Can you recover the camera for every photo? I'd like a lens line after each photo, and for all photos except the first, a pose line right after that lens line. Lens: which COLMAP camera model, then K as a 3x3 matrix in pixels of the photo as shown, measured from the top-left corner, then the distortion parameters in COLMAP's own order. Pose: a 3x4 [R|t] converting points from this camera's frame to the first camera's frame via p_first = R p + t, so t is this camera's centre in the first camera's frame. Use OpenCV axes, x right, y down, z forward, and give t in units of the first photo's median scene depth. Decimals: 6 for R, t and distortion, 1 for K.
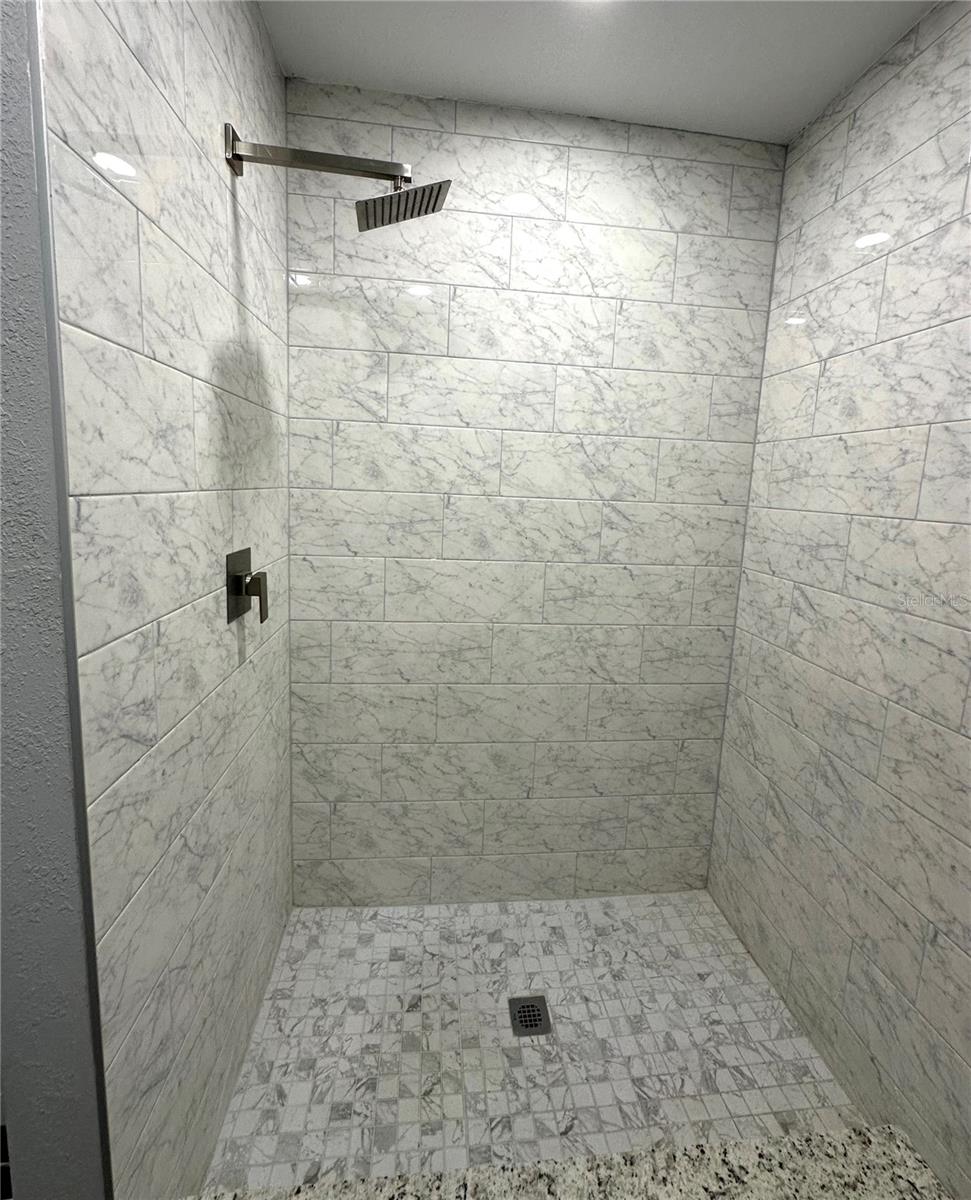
lens RADIAL K [[524.6, 0, 487.1], [0, 524.6, 548.4], [0, 0, 1]] dist [-0.002236, 0.001141]
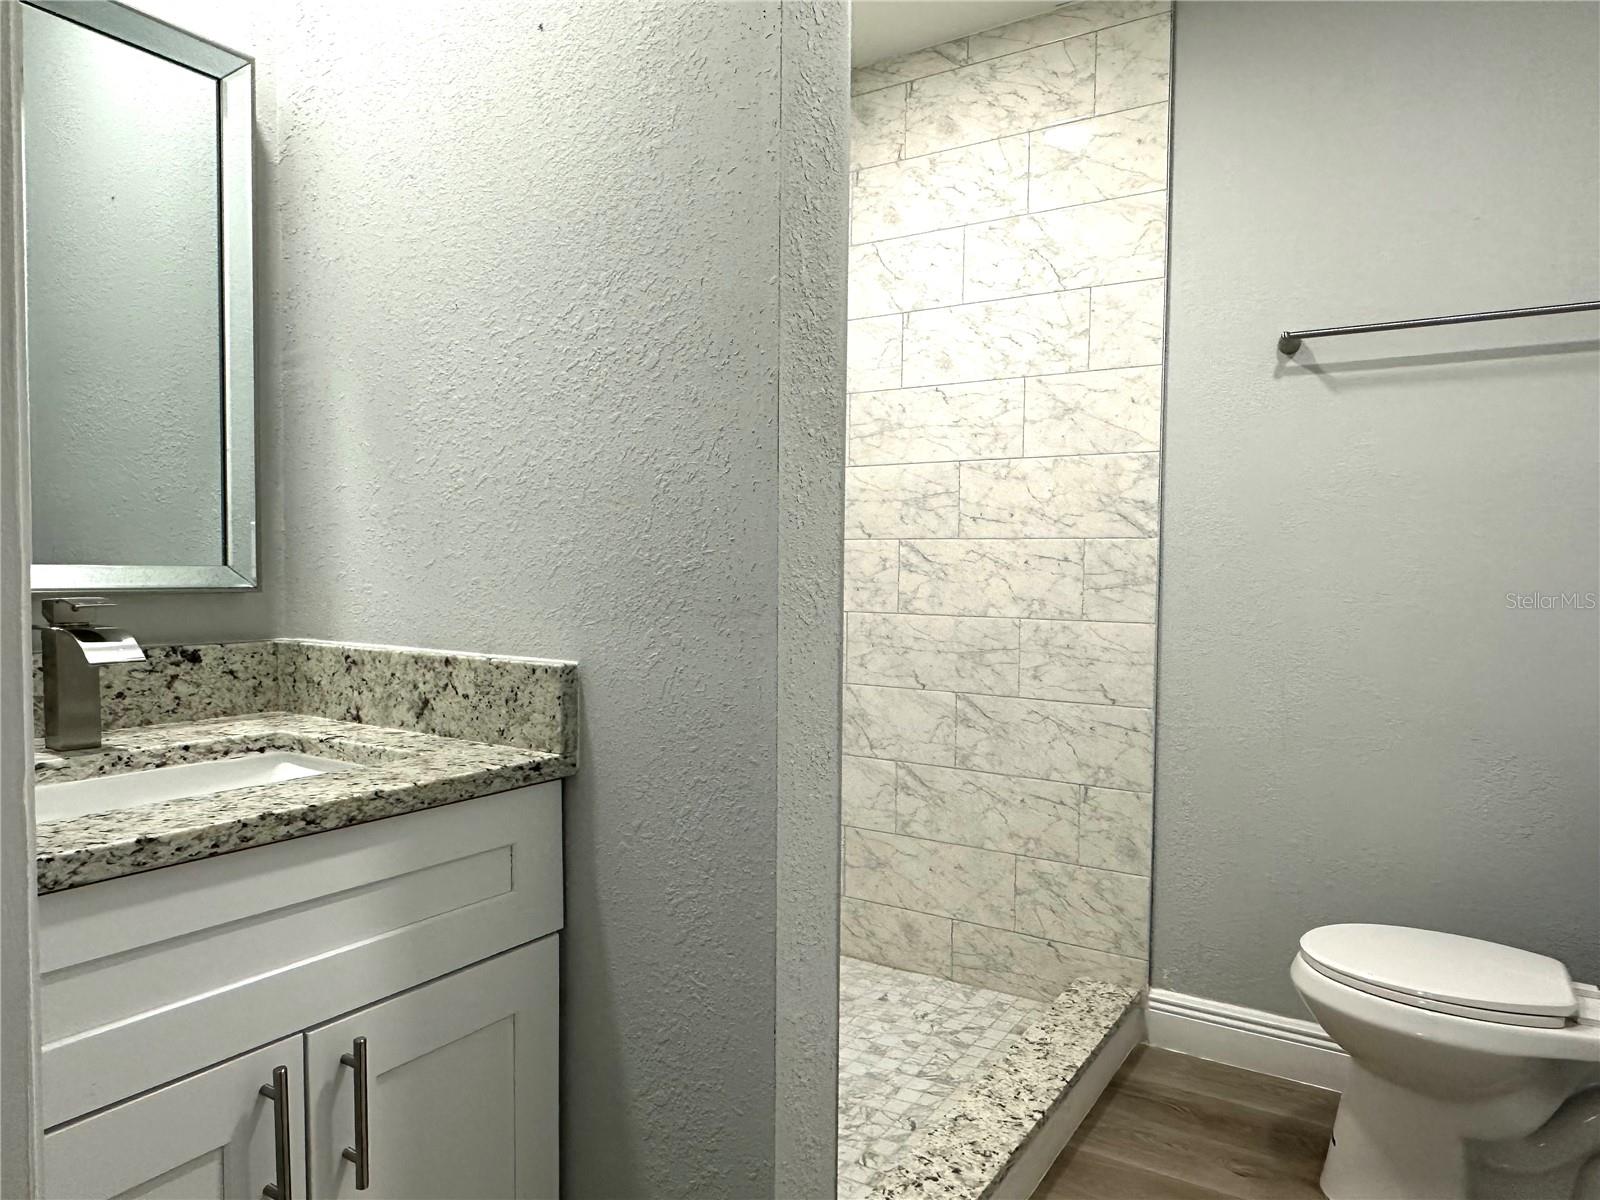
lens RADIAL K [[1040.8, 0, 800.0], [0, 1040.8, 600.0], [0, 0, 1]] dist [0.007076, -0.000059]
pose [[0.626110, -0.060520, 0.777382, -1.178027], [0.113359, 0.993456, -0.013959, 0.211029], [-0.771451, 0.096863, 0.628873, -0.042820]]
